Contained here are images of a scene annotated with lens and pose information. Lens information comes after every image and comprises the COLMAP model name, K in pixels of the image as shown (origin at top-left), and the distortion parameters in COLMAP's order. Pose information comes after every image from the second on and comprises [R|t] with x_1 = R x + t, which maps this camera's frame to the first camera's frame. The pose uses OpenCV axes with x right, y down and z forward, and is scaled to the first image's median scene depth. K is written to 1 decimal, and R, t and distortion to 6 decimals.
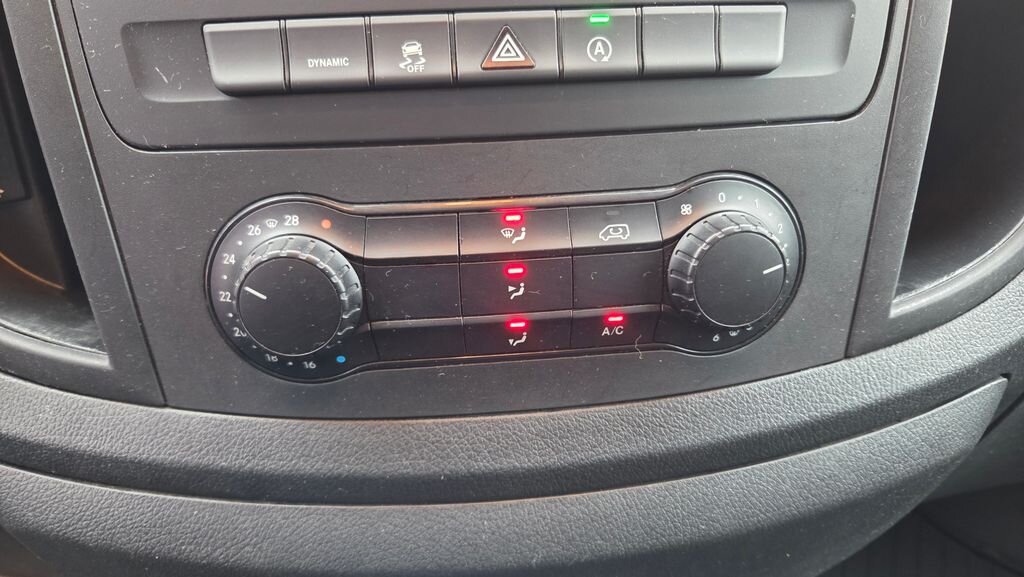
lens RADIAL K [[695.7, 0, 508.4], [0, 695.7, 286.4], [0, 0, 1]] dist [0.020112, -0.018999]
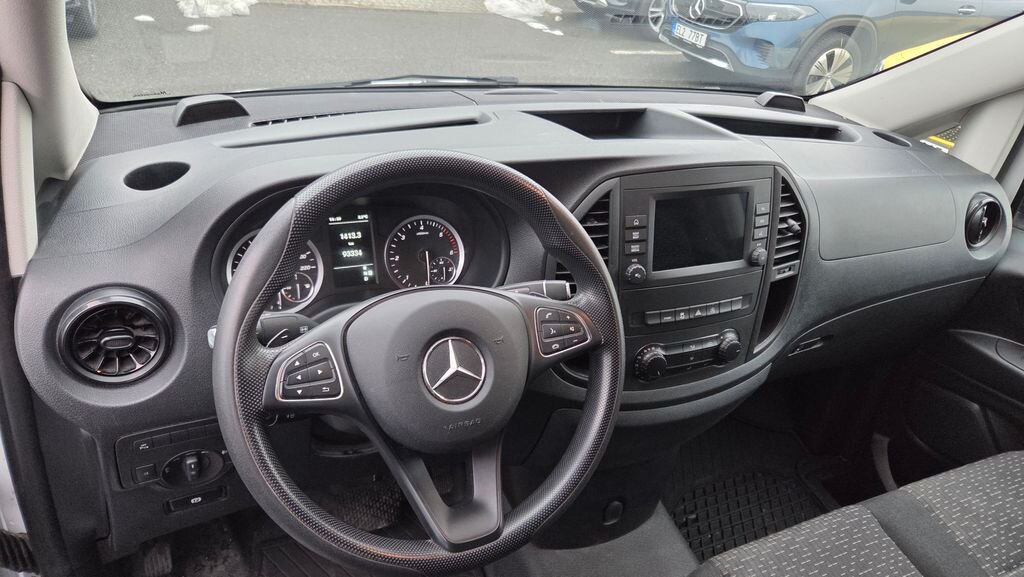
lens RADIAL K [[695.7, 0, 509.6], [0, 695.7, 288.0], [0, 0, 1]] dist [0.020112, -0.018999]
pose [[0.937349, -0.055689, 0.343913, -2.924072], [0.024426, 0.995218, 0.094579, -1.007881], [-0.347535, -0.080253, 0.934226, -3.112259]]
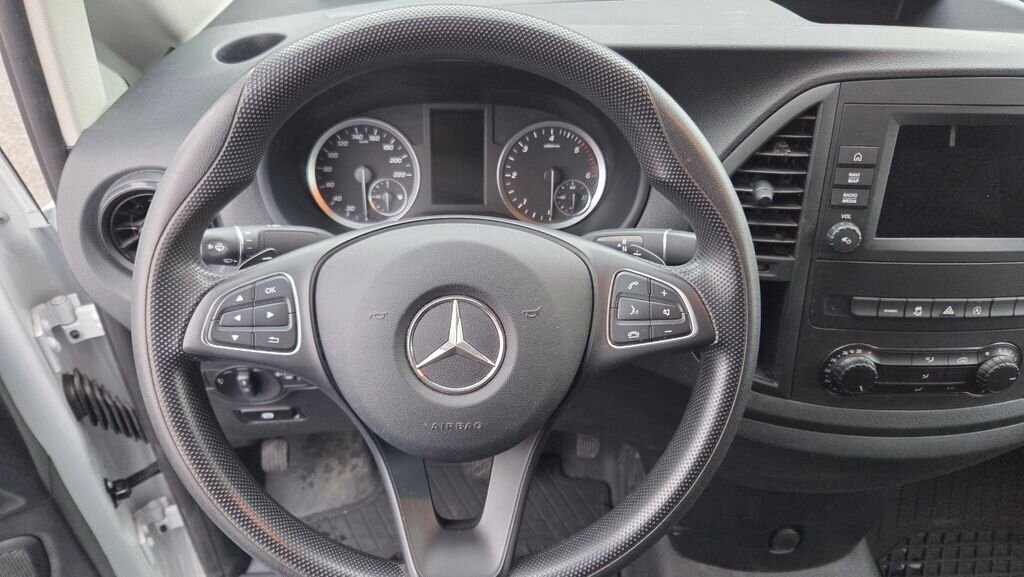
lens RADIAL K [[695.7, 0, 503.9], [0, 695.7, 293.2], [0, 0, 1]] dist [0.020112, -0.018999]
pose [[0.996775, 0.073032, -0.033267, -1.899916], [-0.063996, 0.973485, 0.219616, -0.977995], [0.048424, -0.216779, 0.975019, -2.156188]]
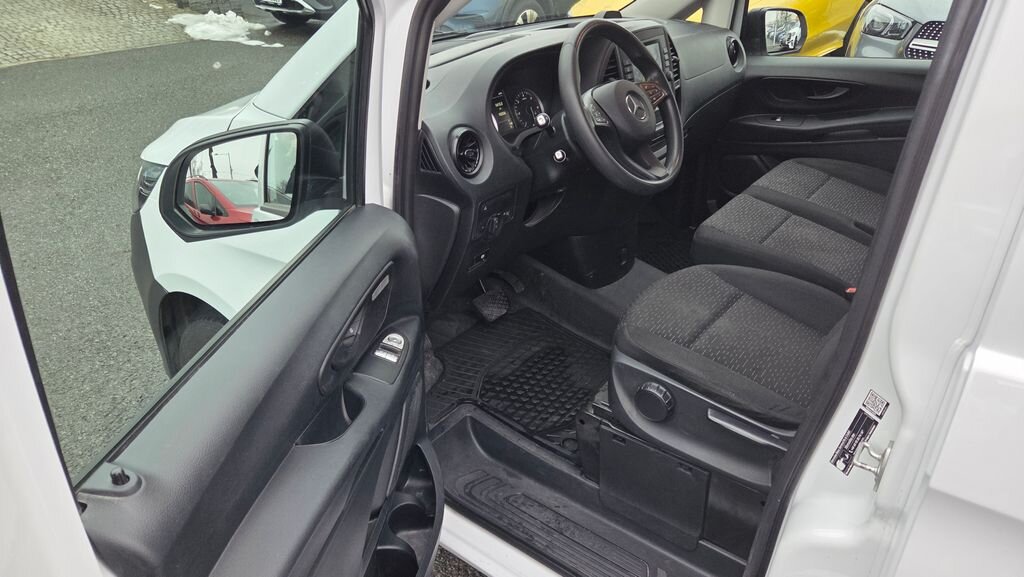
lens RADIAL K [[695.7, 0, 512.2], [0, 695.7, 287.6], [0, 0, 1]] dist [0.020112, -0.018999]
pose [[0.679872, -0.331909, 0.653920, -8.380609], [0.310429, 0.938135, 0.153419, -0.114158], [-0.664386, 0.098690, 0.740845, -4.526149]]
